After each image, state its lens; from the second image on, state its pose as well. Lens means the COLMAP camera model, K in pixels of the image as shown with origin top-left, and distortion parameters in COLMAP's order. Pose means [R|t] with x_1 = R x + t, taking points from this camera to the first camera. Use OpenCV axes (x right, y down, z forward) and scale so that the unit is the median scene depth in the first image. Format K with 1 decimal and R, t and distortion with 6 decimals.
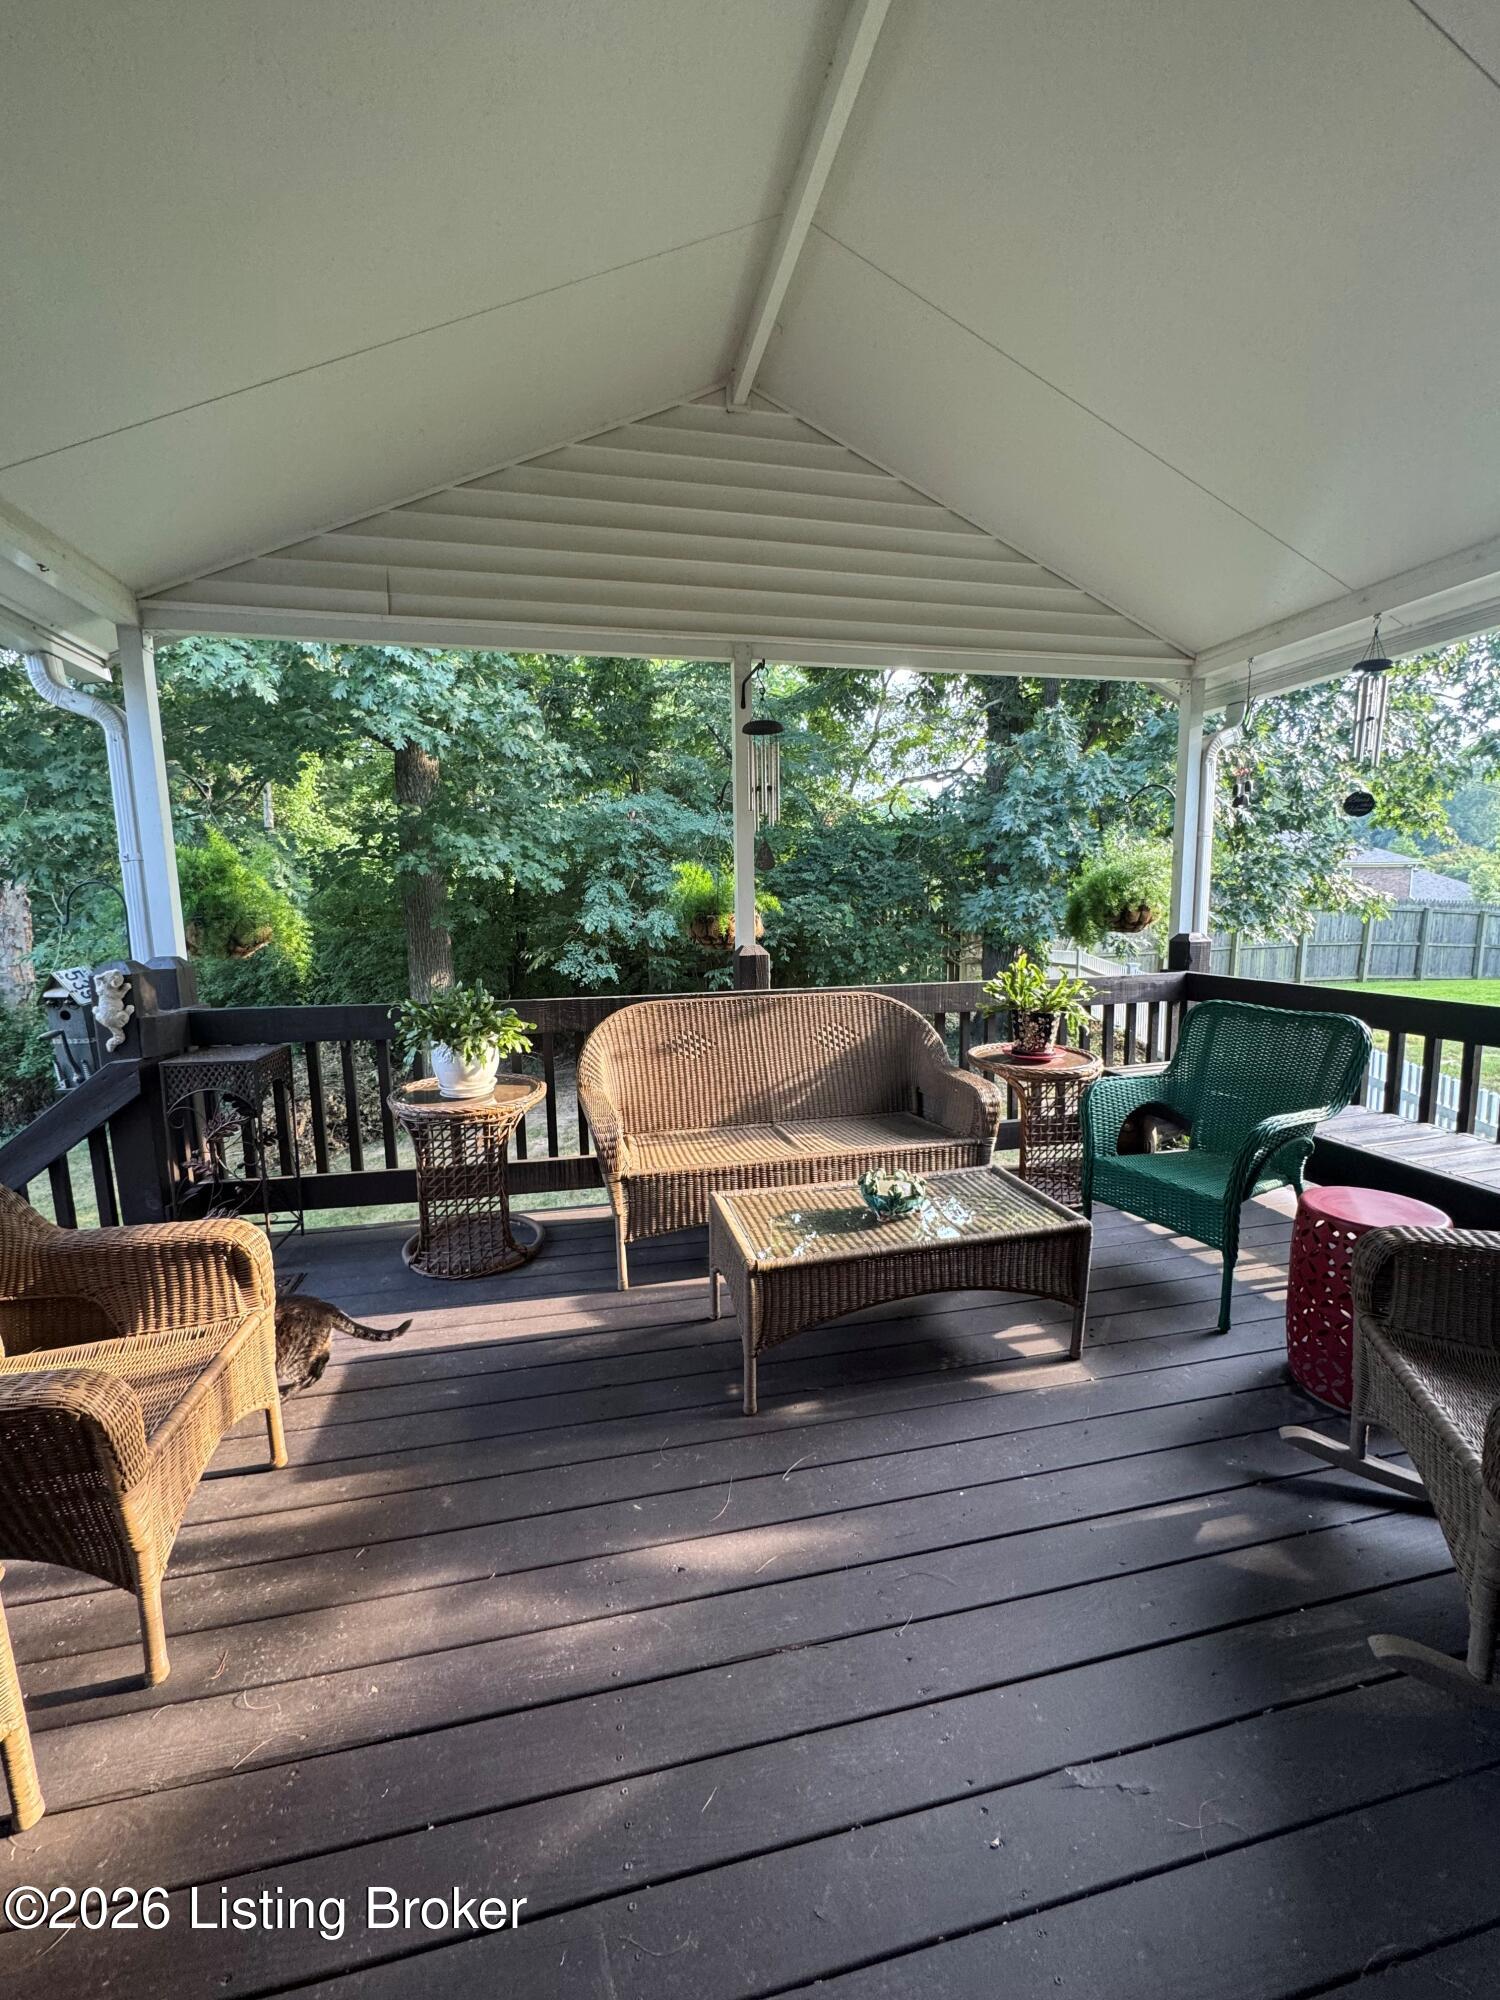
lens RADIAL K [[796.7, 0, 752.2], [0, 796.7, 1000.3], [0, 0, 1]] dist [-0.002801, 0.000584]
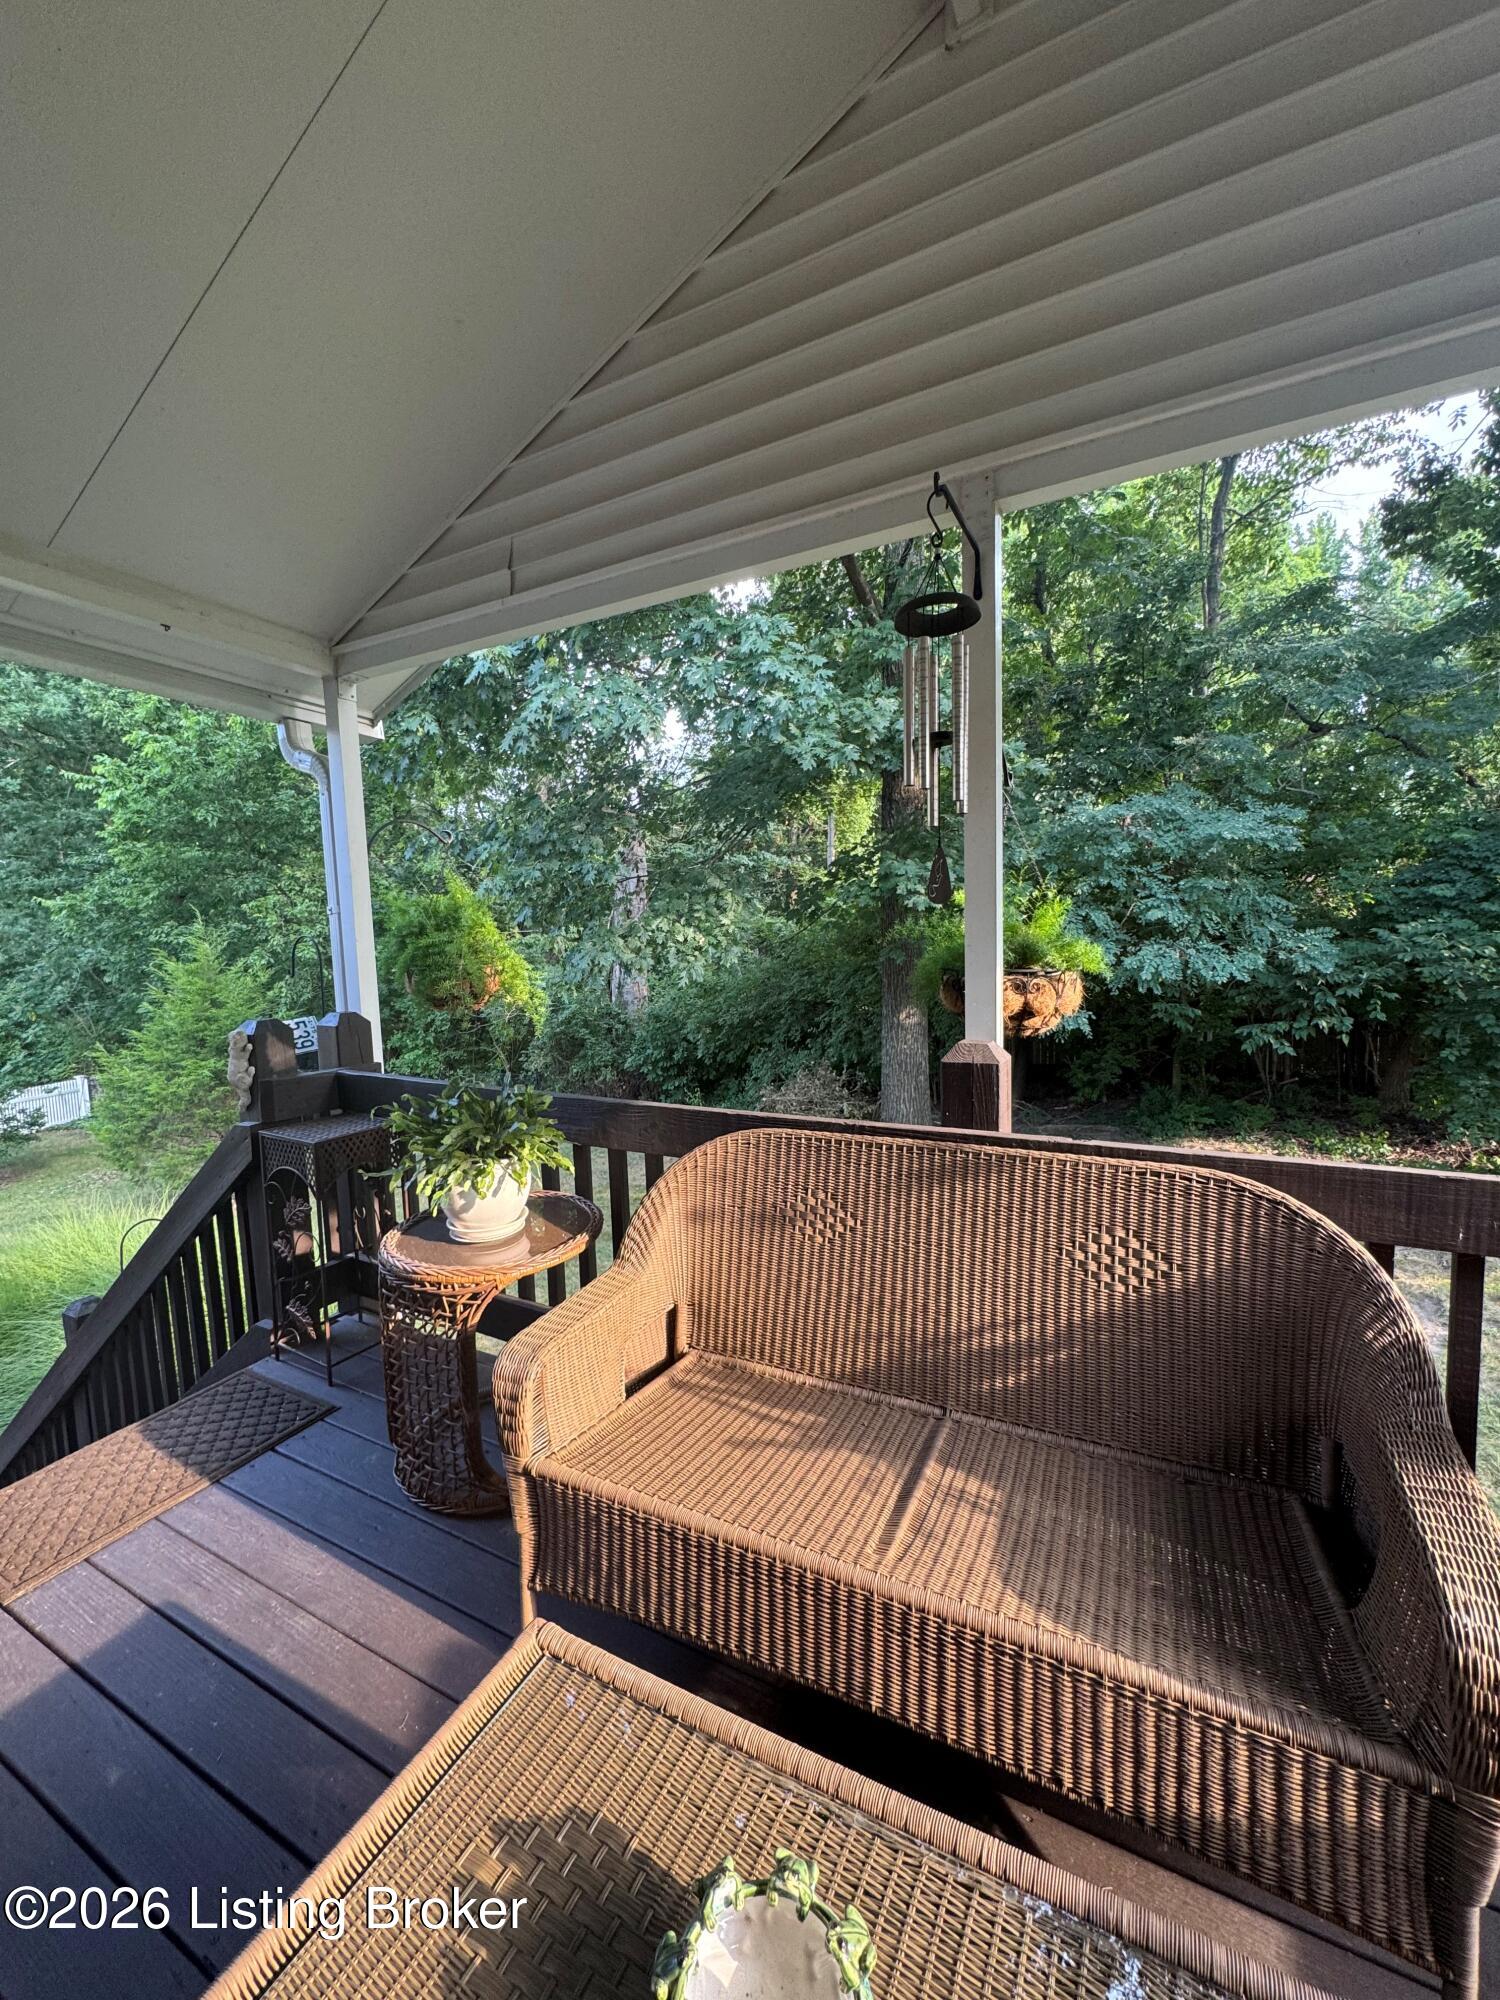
lens RADIAL K [[796.7, 0, 752.2], [0, 796.7, 1000.3], [0, 0, 1]] dist [-0.002801, 0.000584]
pose [[0.762750, 0.048151, -0.644898, 0.117679], [-0.067712, 0.997689, -0.005594, -0.043800], [0.643138, 0.047935, 0.764248, 0.261032]]
